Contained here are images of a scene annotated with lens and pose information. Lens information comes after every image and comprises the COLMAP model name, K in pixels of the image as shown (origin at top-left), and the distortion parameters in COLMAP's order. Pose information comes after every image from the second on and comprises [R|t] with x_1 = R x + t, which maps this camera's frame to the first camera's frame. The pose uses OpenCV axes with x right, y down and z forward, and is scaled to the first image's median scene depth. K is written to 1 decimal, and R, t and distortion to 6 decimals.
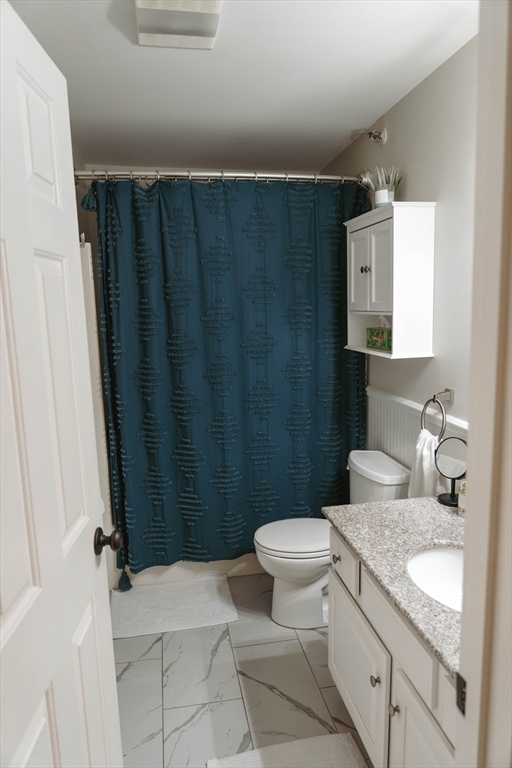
lens RADIAL K [[540.4, 0, 256.0], [0, 540.4, 384.0], [0, 0, 1]] dist [-0.020784, 0.003587]
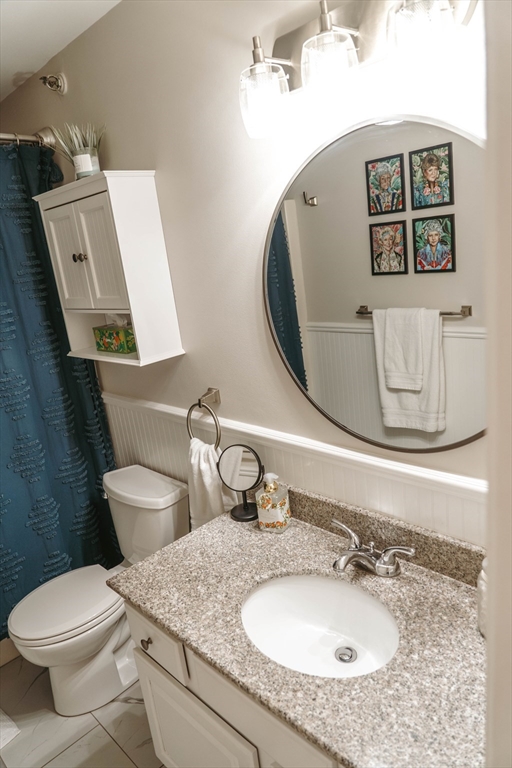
lens RADIAL K [[540.4, 0, 256.0], [0, 540.4, 384.0], [0, 0, 1]] dist [-0.020784, 0.003587]
pose [[0.830517, -0.219021, 0.512124, -0.025295], [0.182758, 0.975696, 0.120898, -0.075612], [-0.526157, -0.006813, 0.850360, 0.183816]]
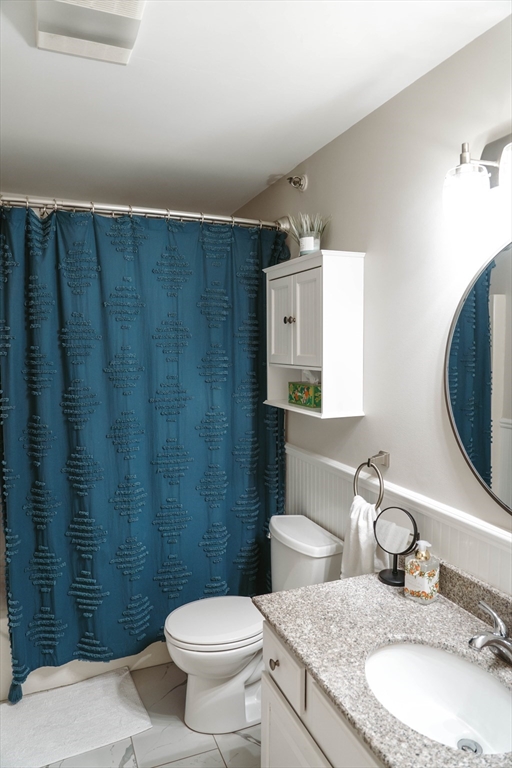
lens RADIAL K [[535.3, 0, 255.0], [0, 535.3, 382.3], [0, 0, 1]] dist [-0.019321, 0.003149]
pose [[0.980420, 0.008617, 0.196730, -0.032629], [0.007160, 0.996822, -0.079345, -0.031677], [-0.196788, 0.079200, 0.977242, 0.117998]]
